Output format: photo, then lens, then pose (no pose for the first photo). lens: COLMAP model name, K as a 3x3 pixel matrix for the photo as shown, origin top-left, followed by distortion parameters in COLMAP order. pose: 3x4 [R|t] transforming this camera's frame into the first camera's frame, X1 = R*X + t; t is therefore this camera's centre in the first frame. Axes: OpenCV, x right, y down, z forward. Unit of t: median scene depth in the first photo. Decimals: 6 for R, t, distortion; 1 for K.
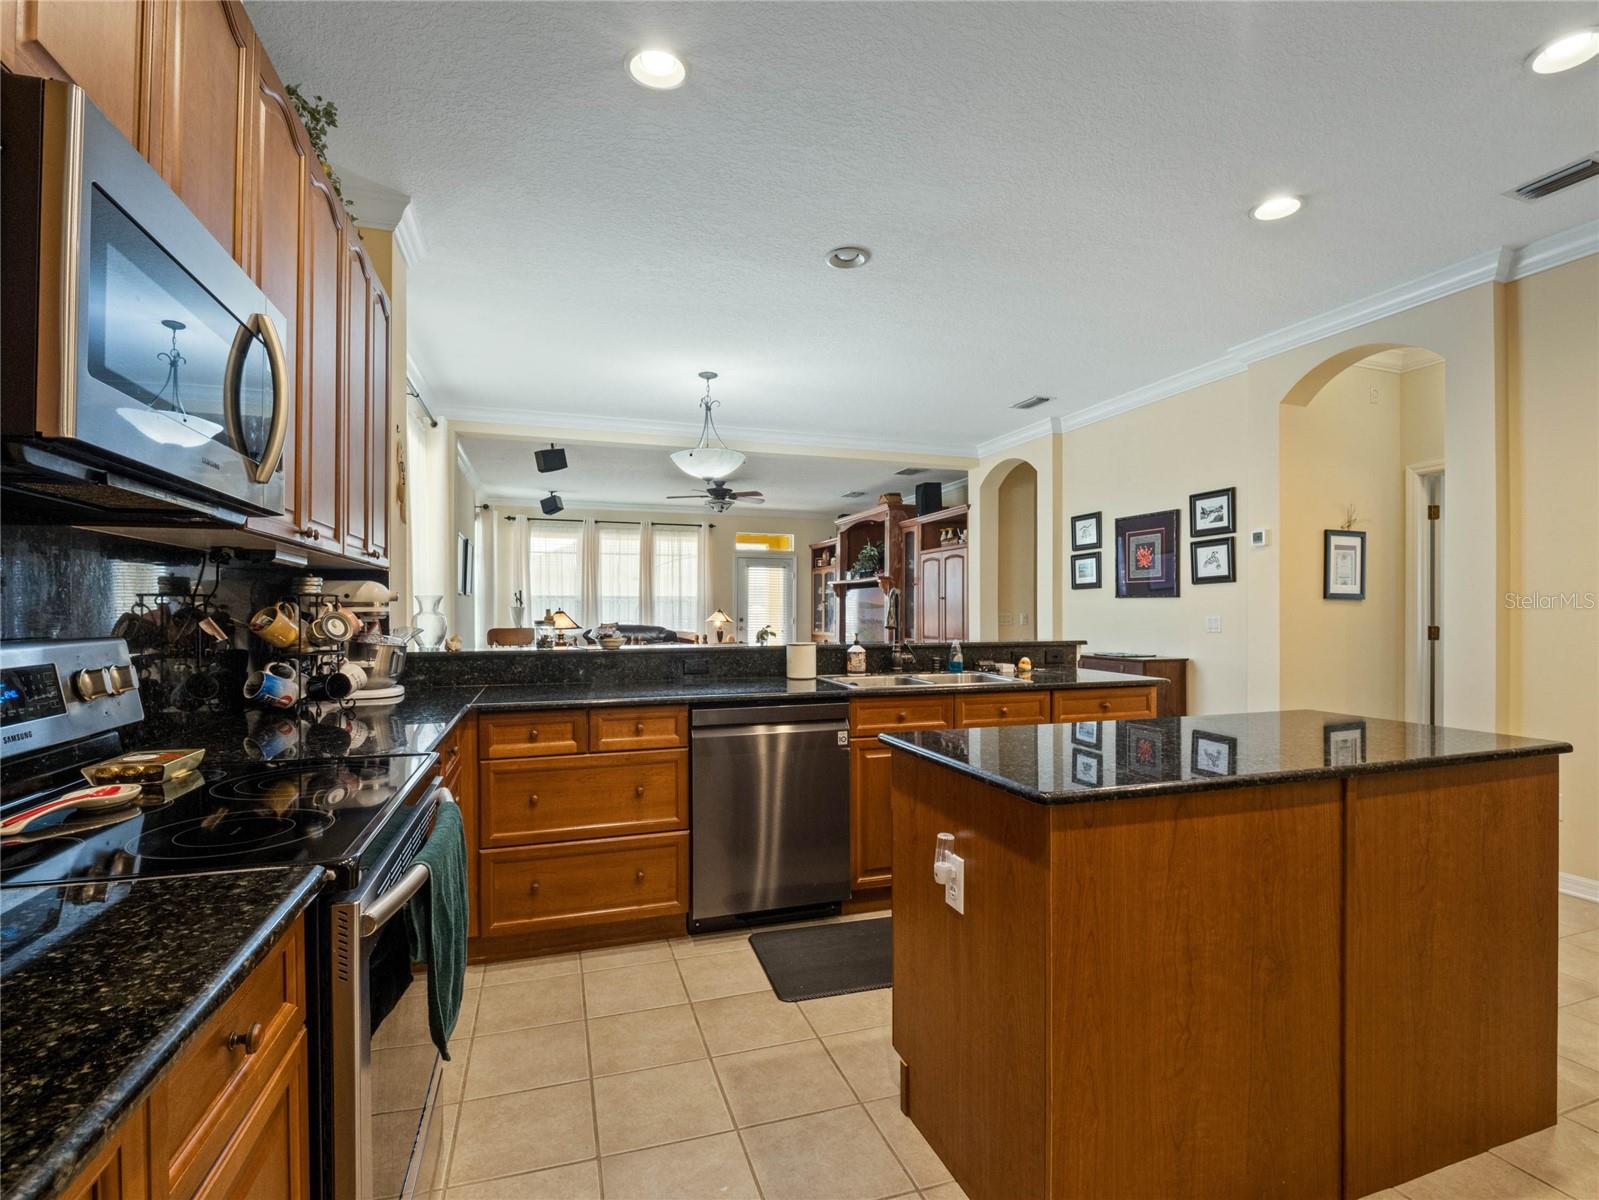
lens RADIAL K [[768.8, 0, 807.7], [0, 768.8, 606.0], [0, 0, 1]] dist [-0.024466, -0.003014]
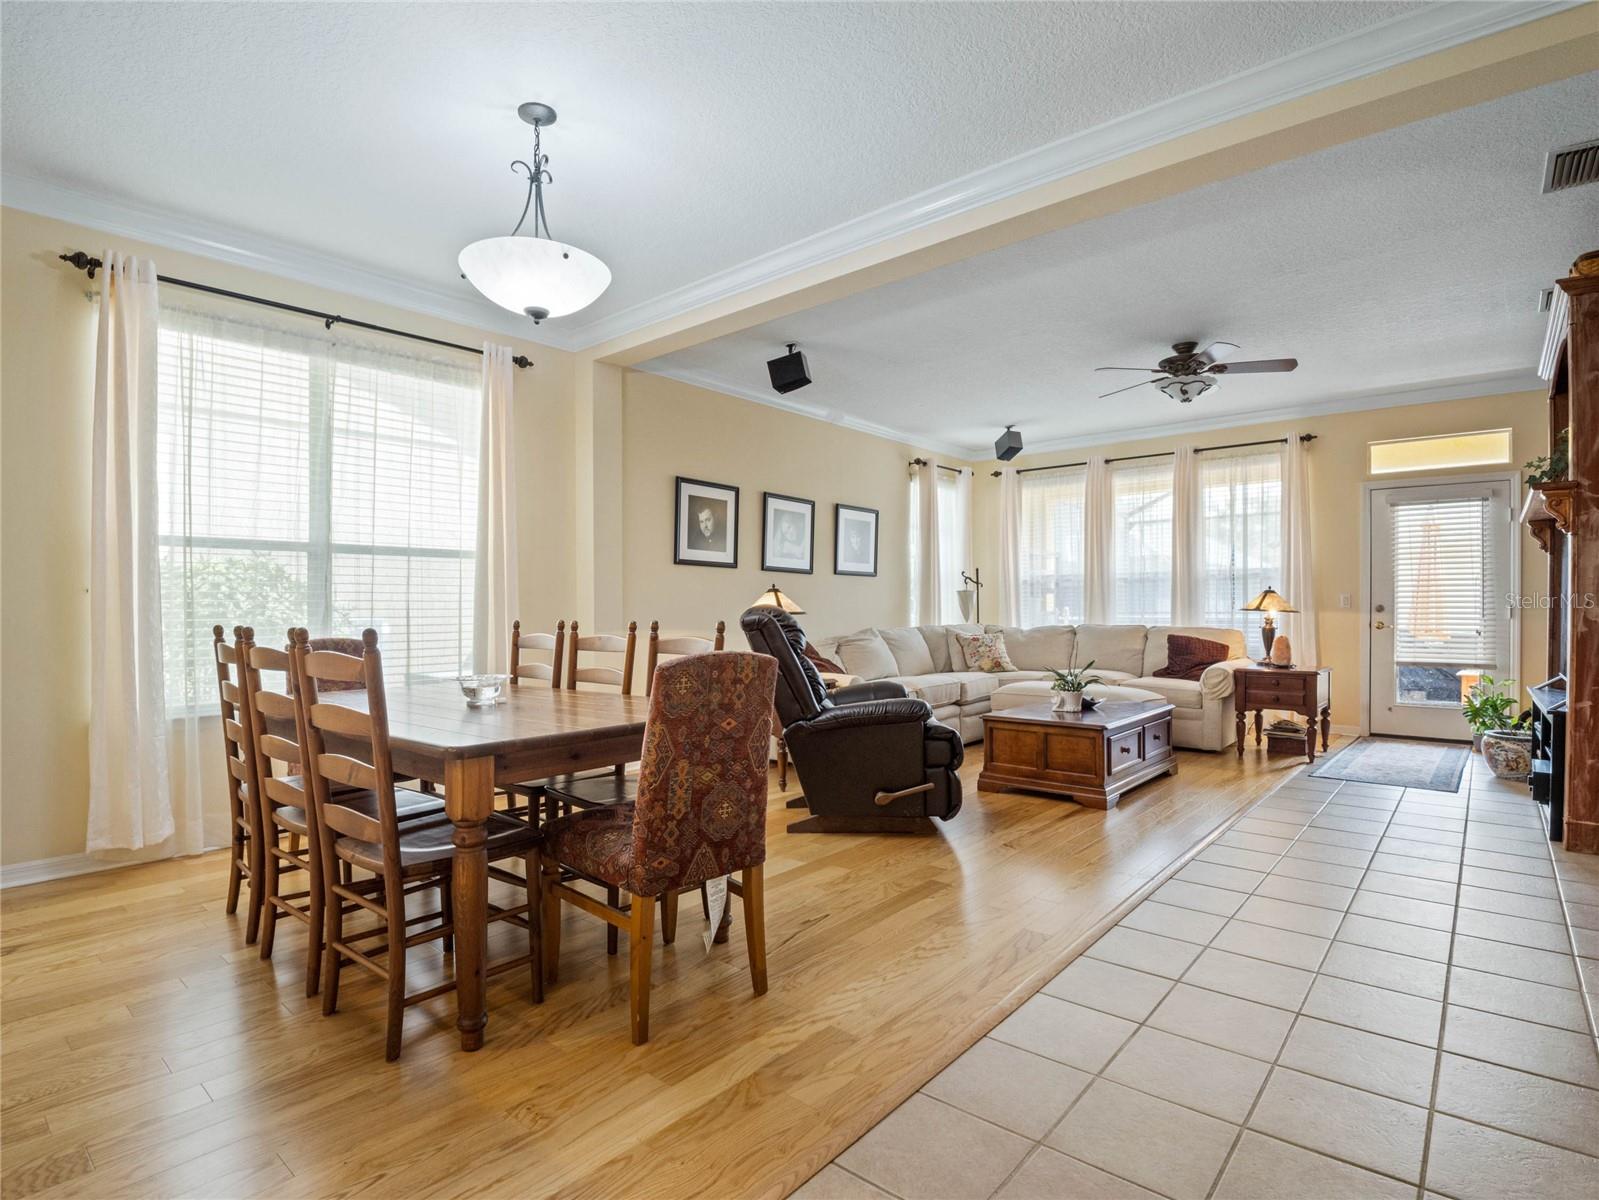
lens RADIAL K [[813.9, 0, 790.8], [0, 813.9, 614.9], [0, 0, 1]] dist [-0.023637, -0.008410]
pose [[0.510701, 0.004436, -0.859747, 0.501747], [0.008713, 0.999909, 0.010335, 0.037597], [0.859715, -0.012769, 0.510615, 1.043837]]
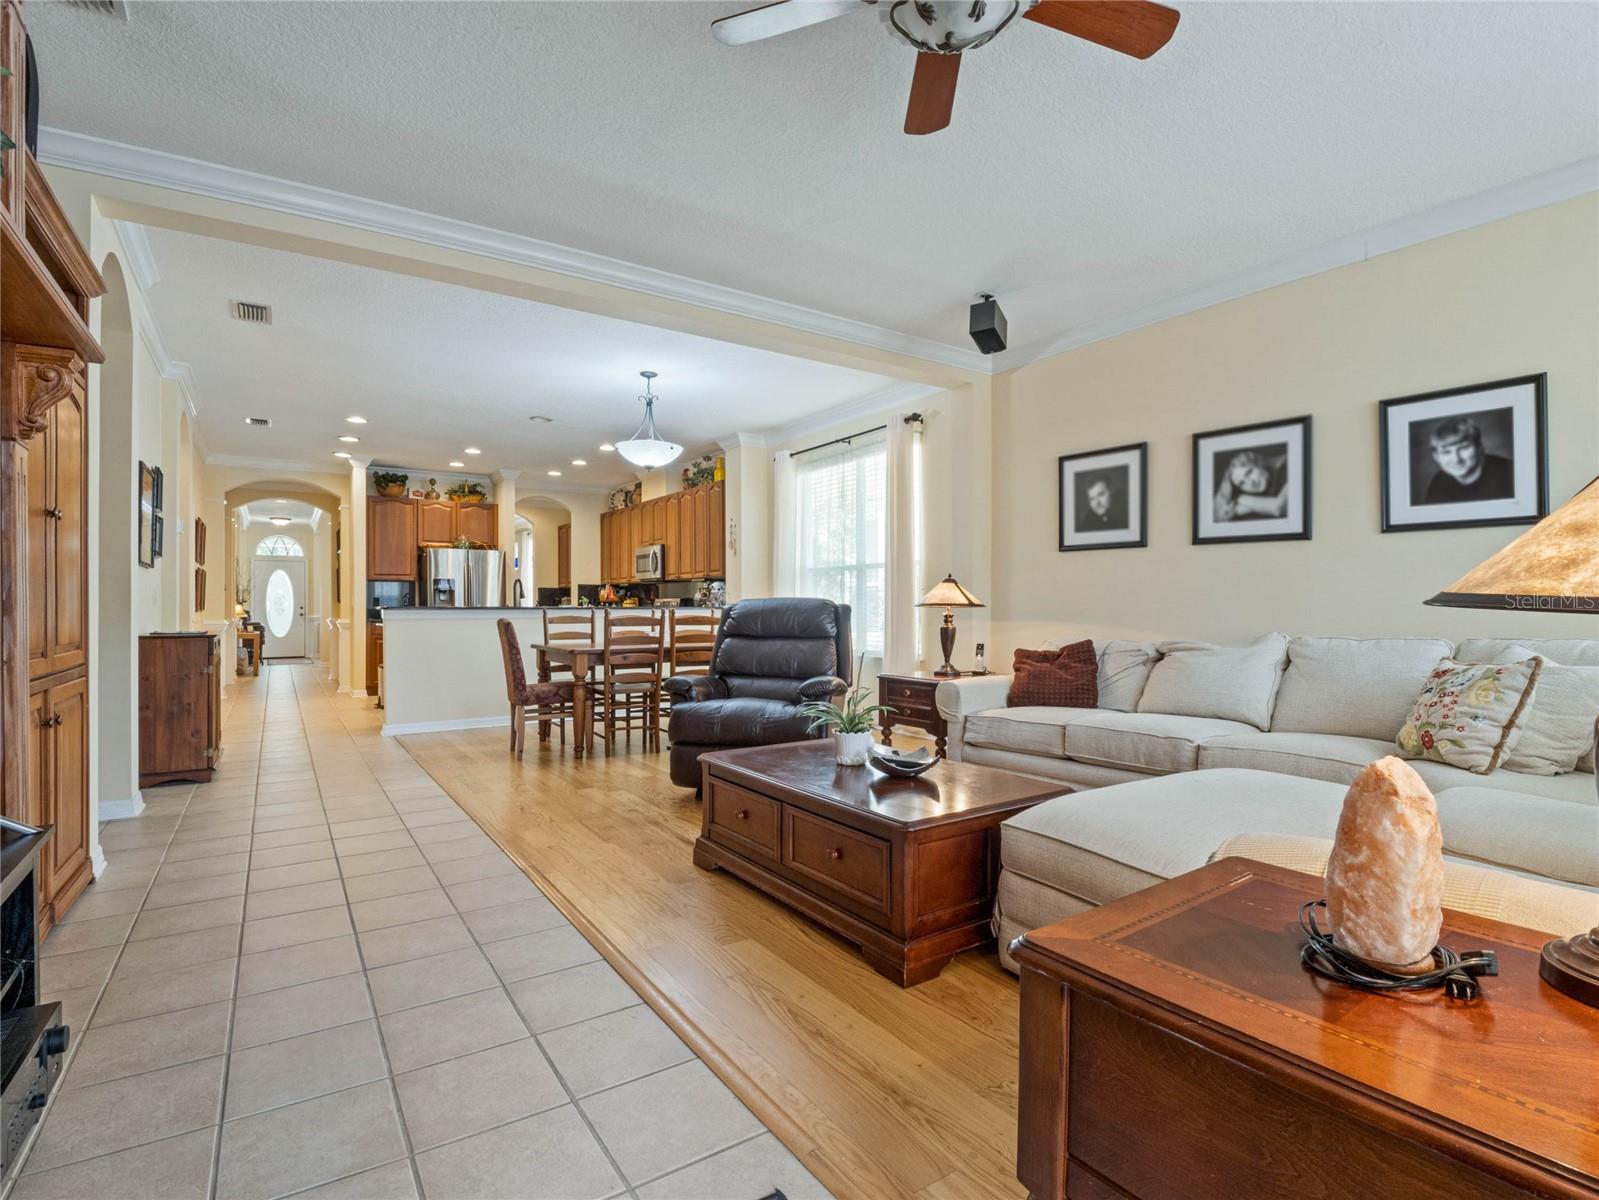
lens RADIAL K [[813.9, 0, 842.0], [0, 813.9, 600.9], [0, 0, 1]] dist [-0.023637, -0.008410]
pose [[-0.955376, 0.004636, -0.295355, -0.054934], [0.008149, 0.999910, -0.010665, 0.051465], [0.295279, -0.012596, -0.955328, 2.634414]]
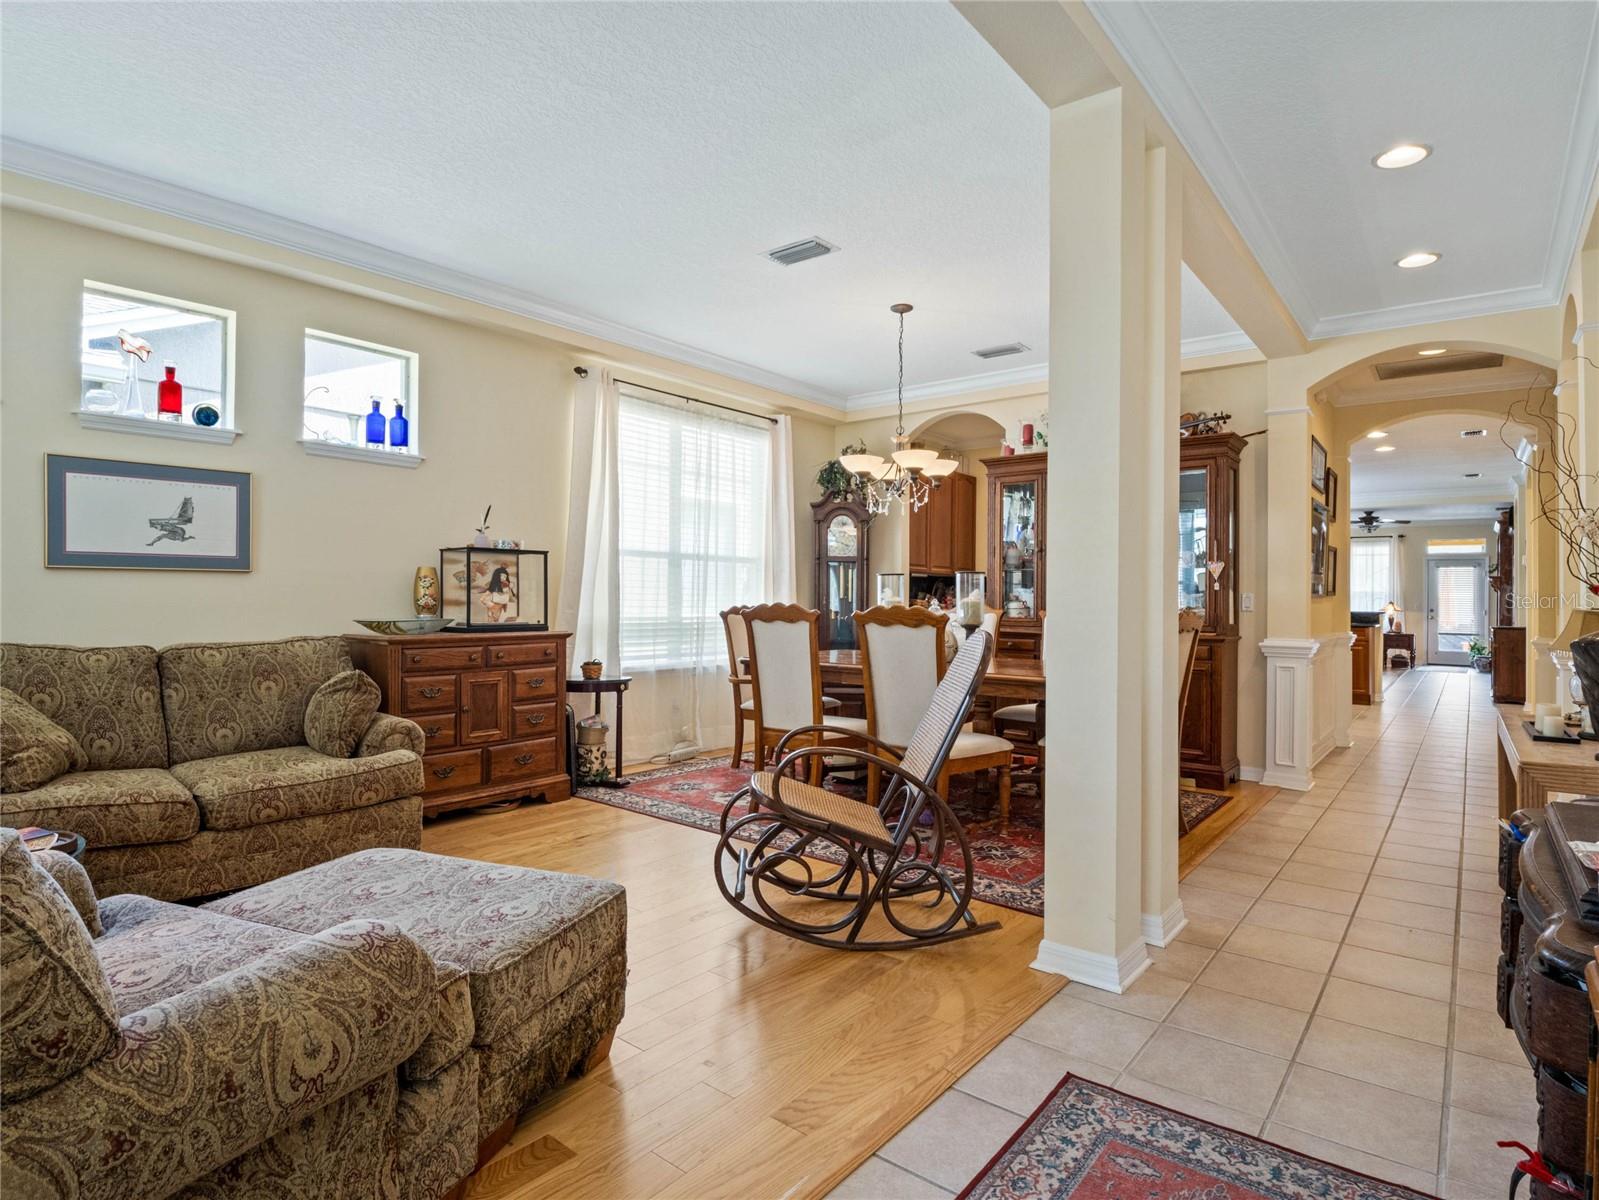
lens RADIAL K [[855.1, 0, 770.9], [0, 855.1, 590.3], [0, 0, 1]] dist [-0.034991, -0.009818]
pose [[0.522991, -0.003696, -0.852330, 1.399926], [-0.007050, 0.999938, -0.008662, 0.013861], [0.852309, 0.010539, 0.522933, -1.705496]]
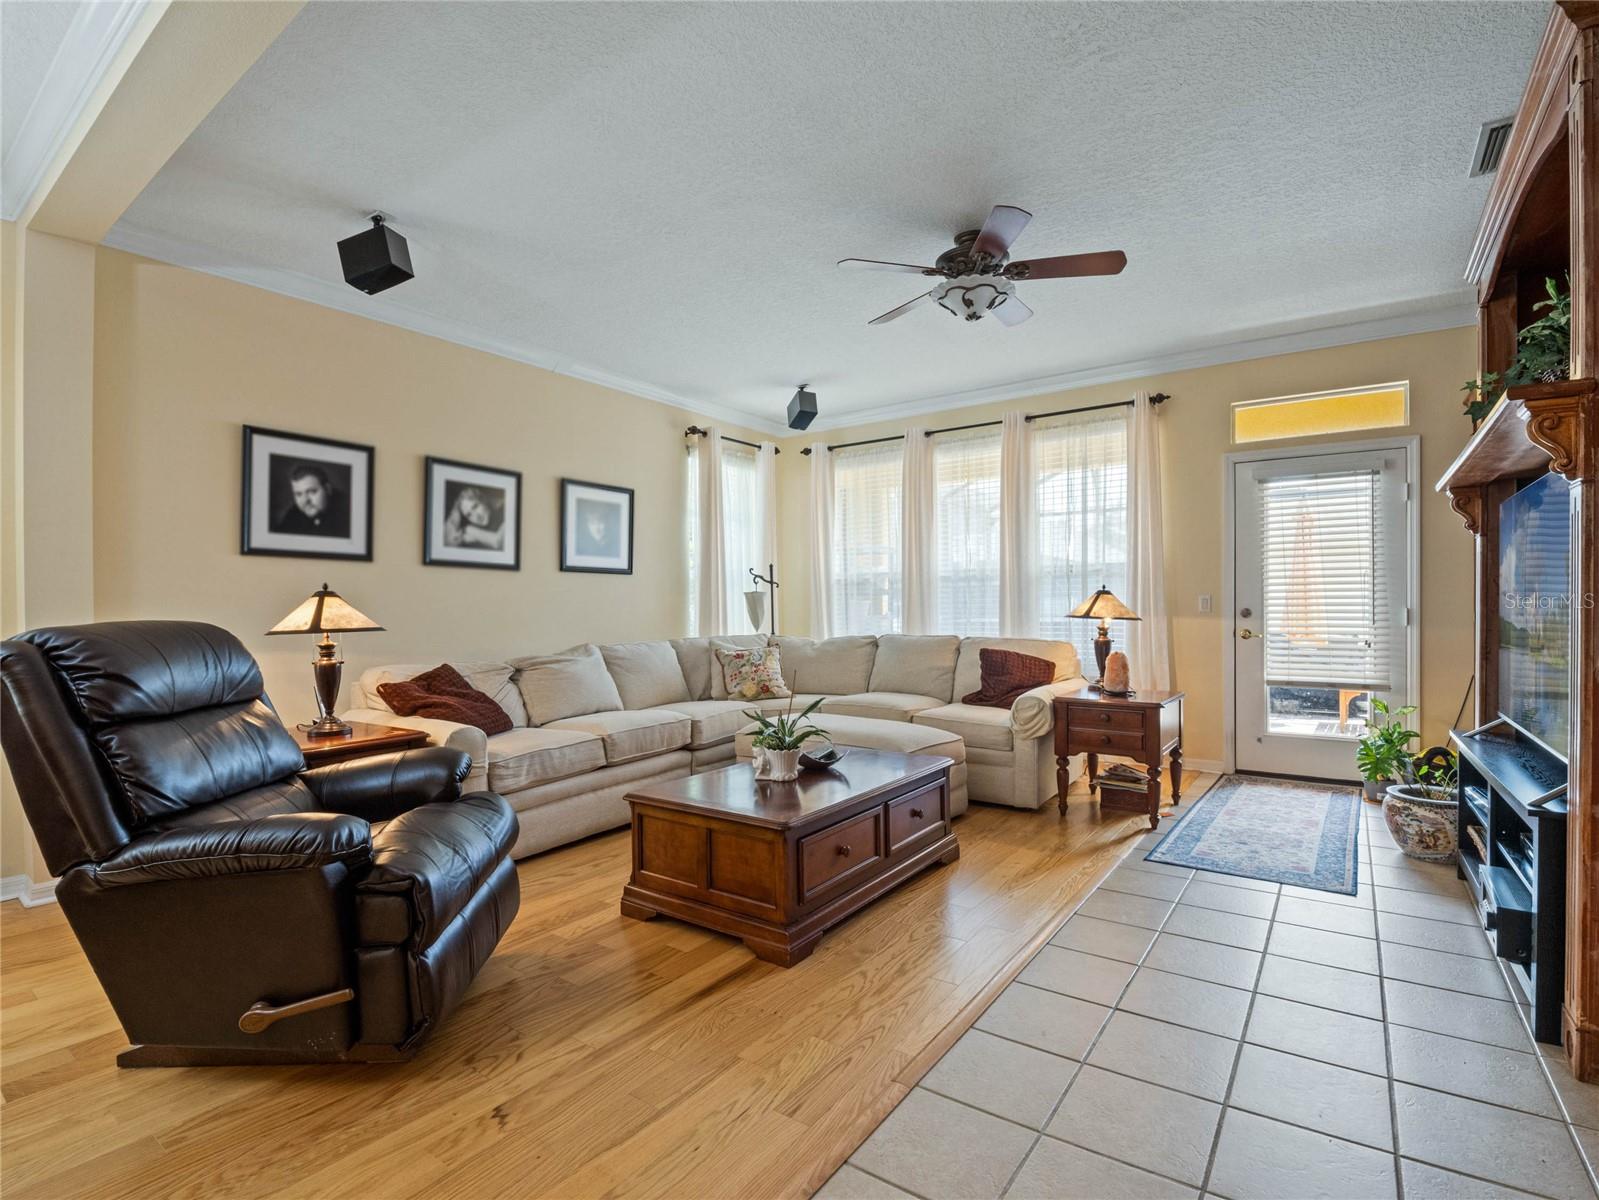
lens RADIAL K [[768.8, 0, 787.3], [0, 768.8, 616.6], [0, 0, 1]] dist [-0.024466, -0.003014]
pose [[0.581975, 0.001975, -0.813204, 0.291448], [0.013926, 0.999826, 0.012394, 0.032680], [0.813087, -0.018538, 0.581846, 1.561882]]
